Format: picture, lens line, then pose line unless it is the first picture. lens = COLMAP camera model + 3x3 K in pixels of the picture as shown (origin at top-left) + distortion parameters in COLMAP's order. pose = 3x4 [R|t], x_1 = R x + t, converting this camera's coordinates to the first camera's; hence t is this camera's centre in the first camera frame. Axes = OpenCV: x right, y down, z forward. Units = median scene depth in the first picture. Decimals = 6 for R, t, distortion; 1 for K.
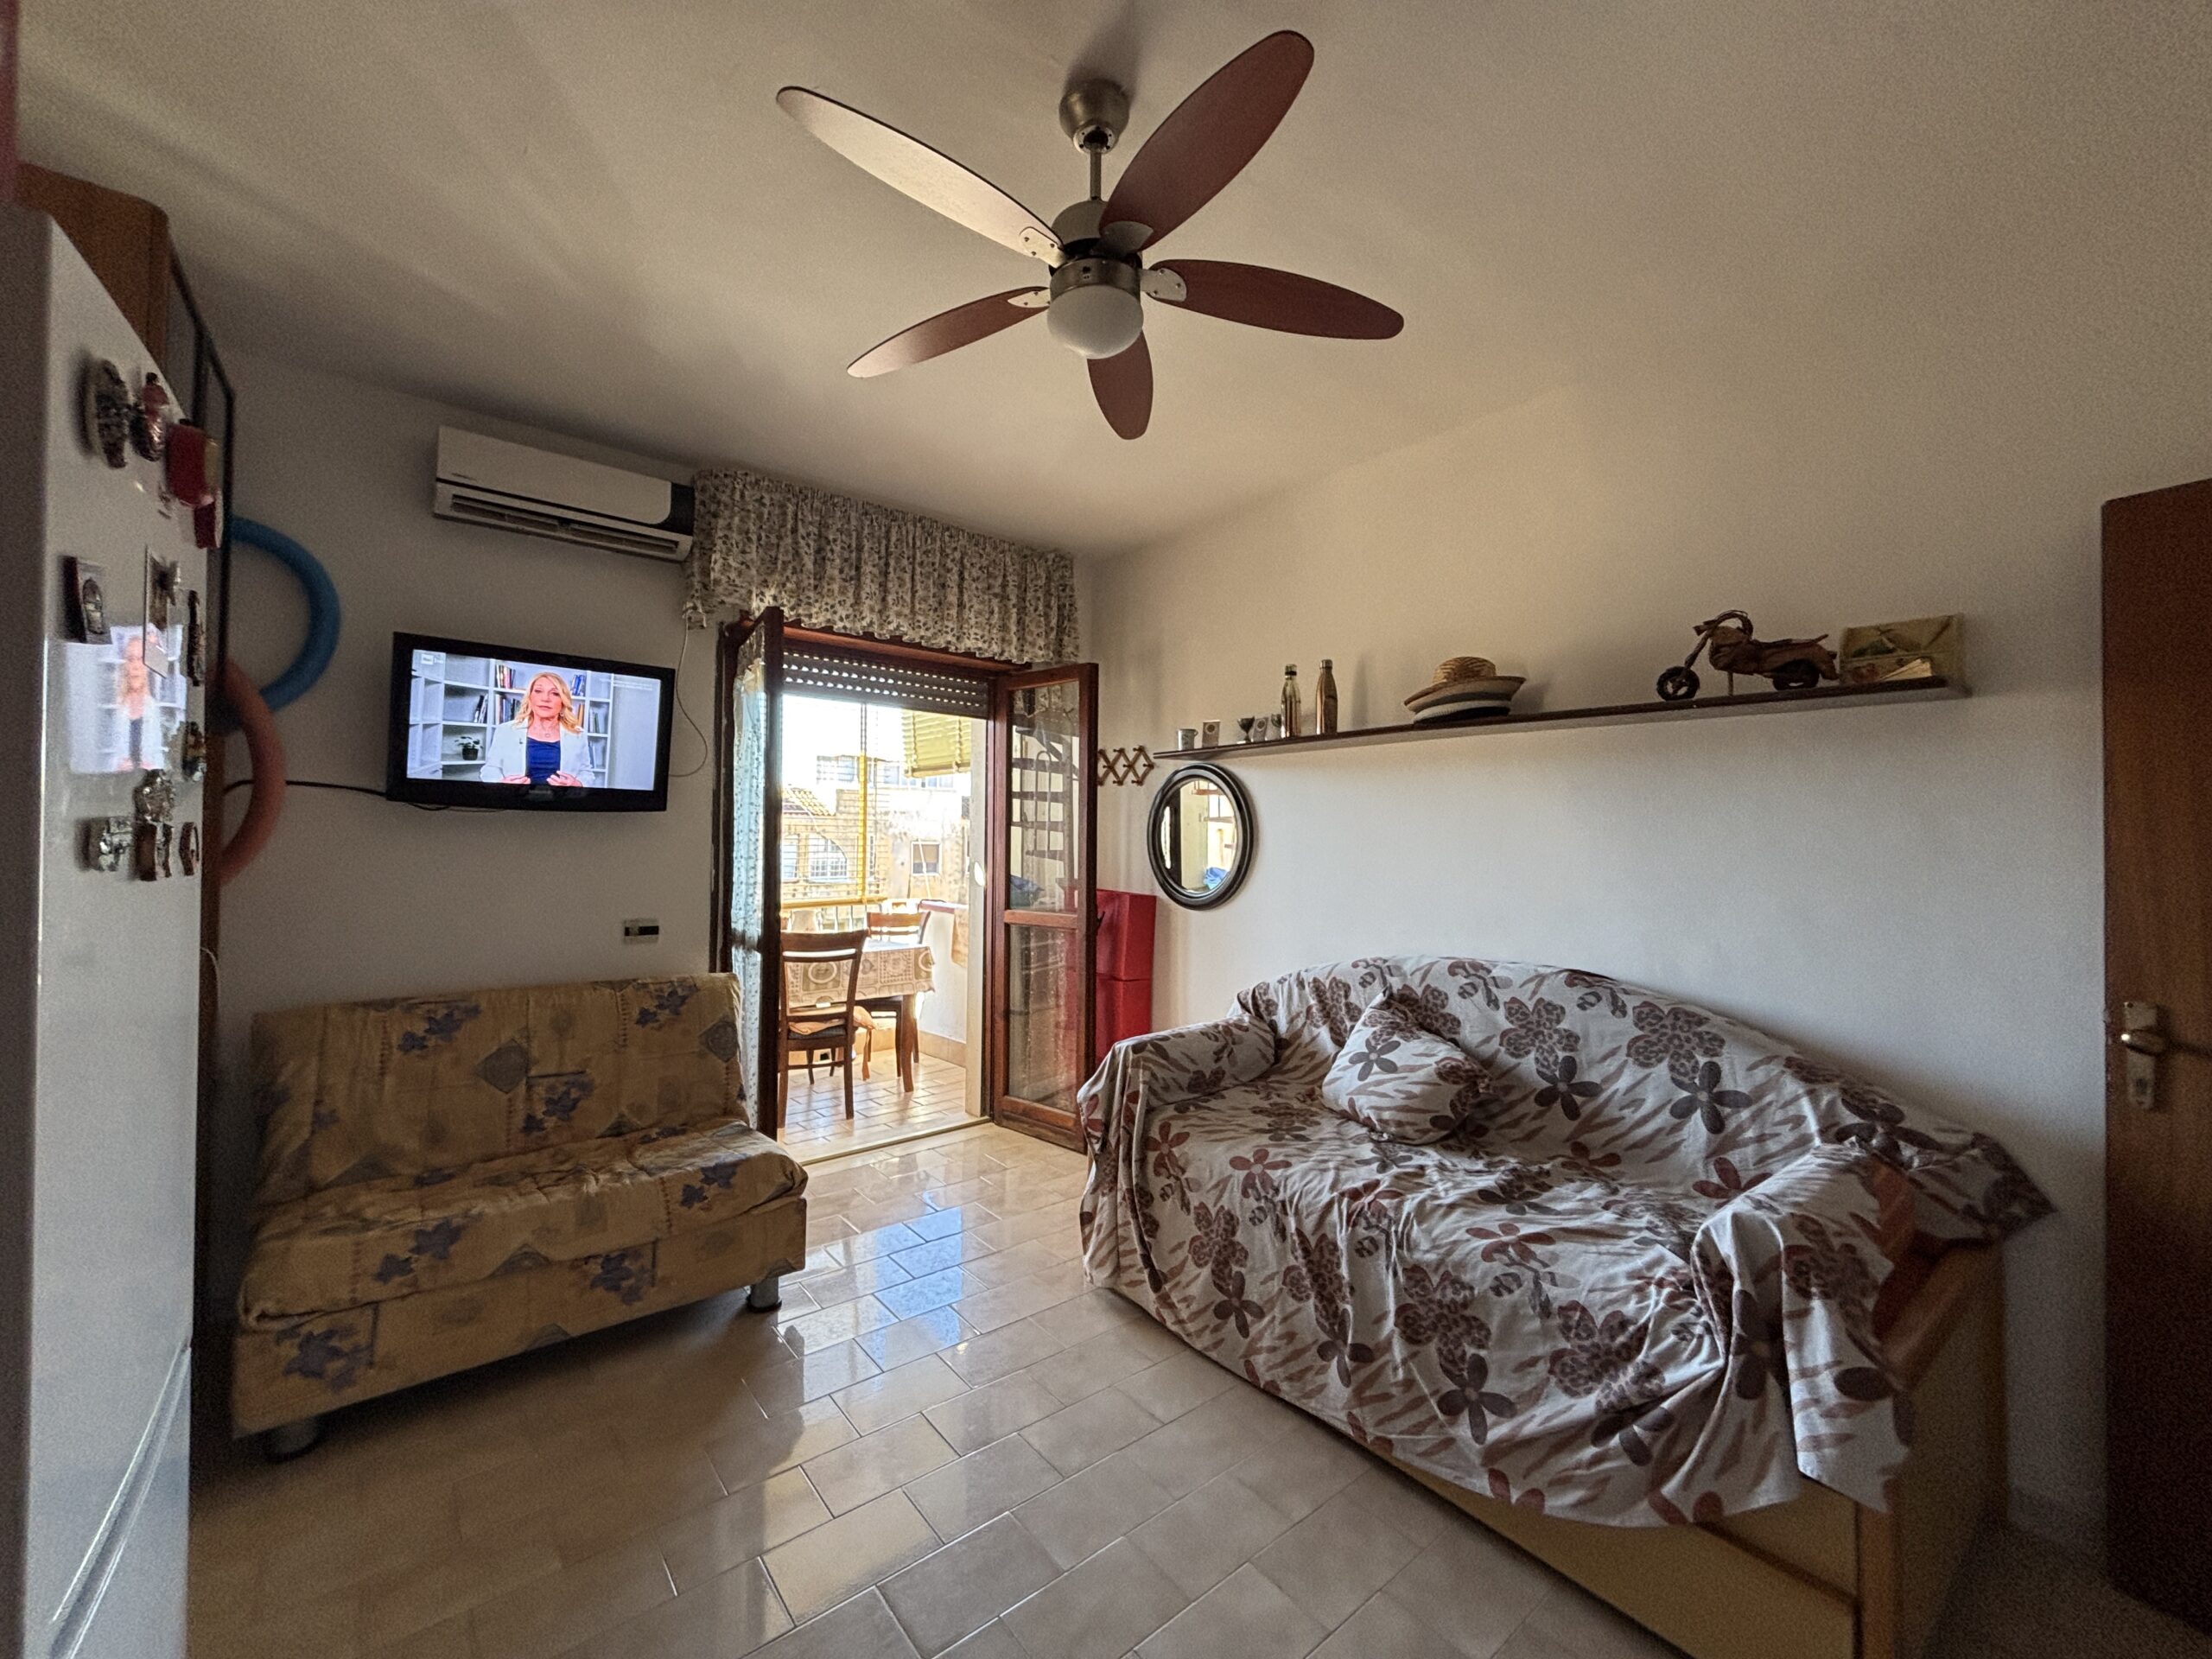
lens RADIAL K [[887.9, 0, 1119.5], [0, 887.9, 817.3], [0, 0, 1]] dist [0.001838, 0.000212]
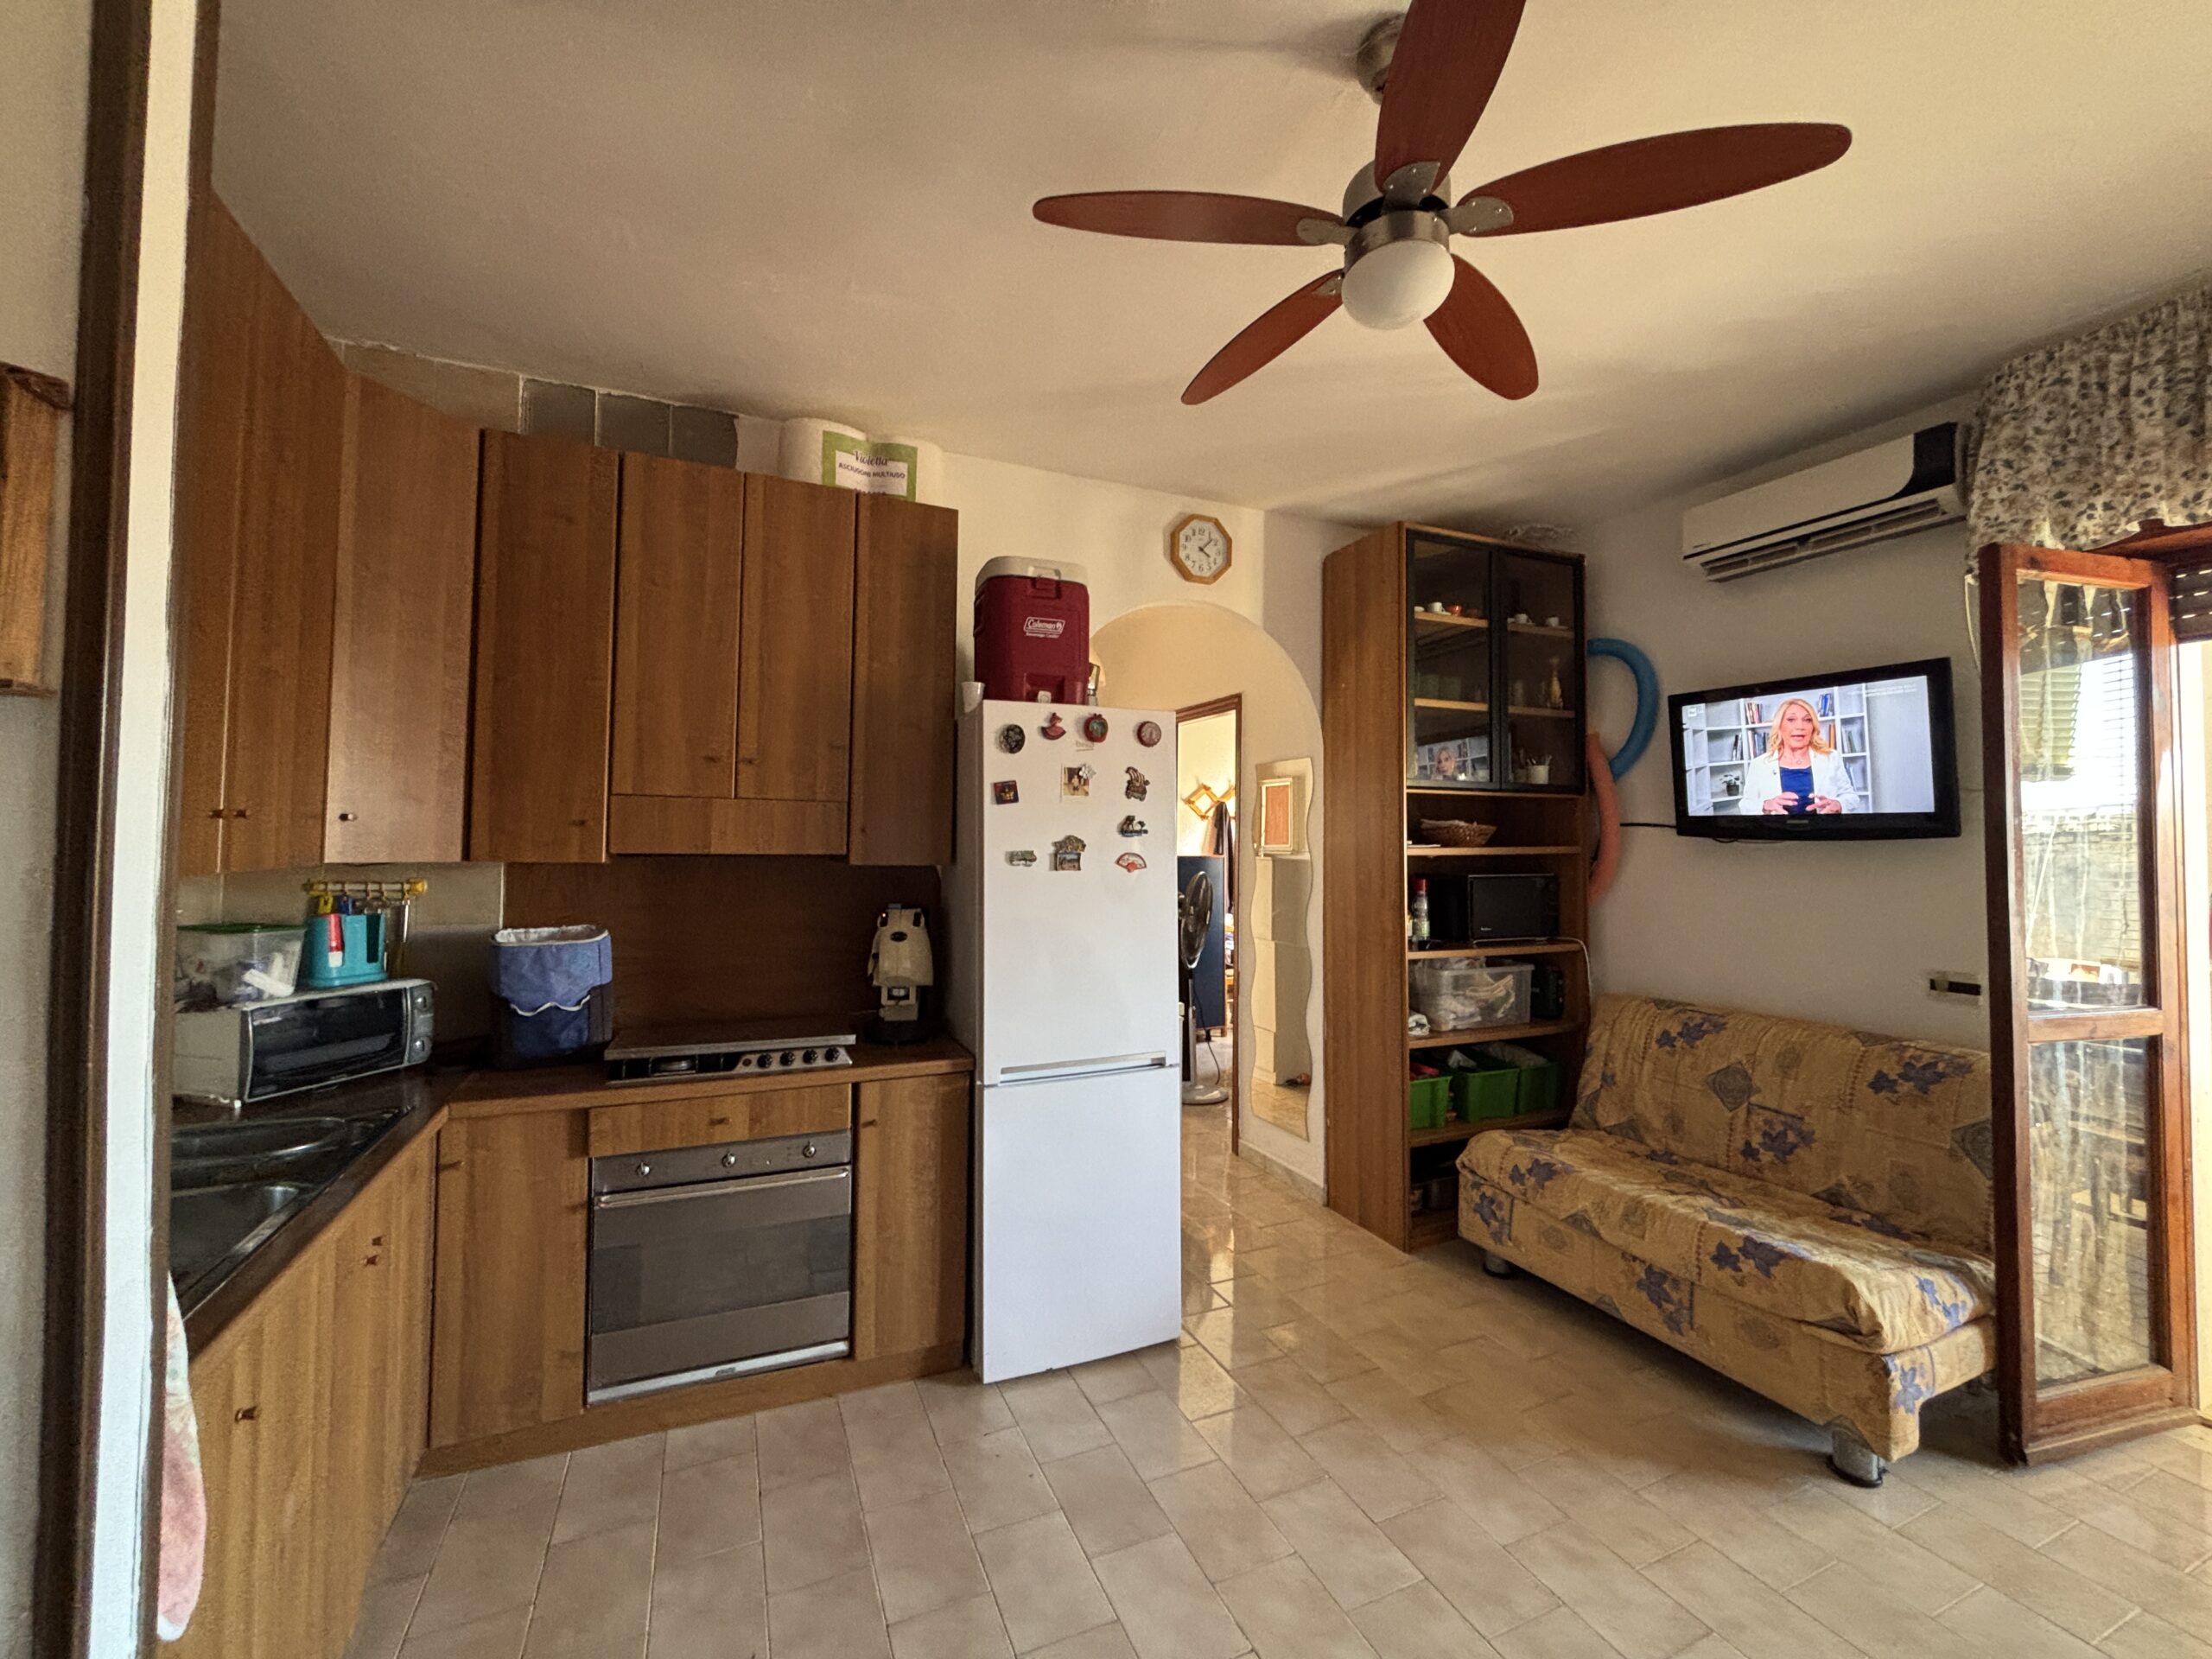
lens RADIAL K [[887.9, 0, 1108.6], [0, 887.9, 821.8], [0, 0, 1]] dist [0.001838, 0.000212]
pose [[-0.257443, -0.043951, -0.965293, 0.508306], [0.004576, 0.998898, -0.046702, 0.014560], [0.966283, -0.016440, -0.256959, 0.543620]]
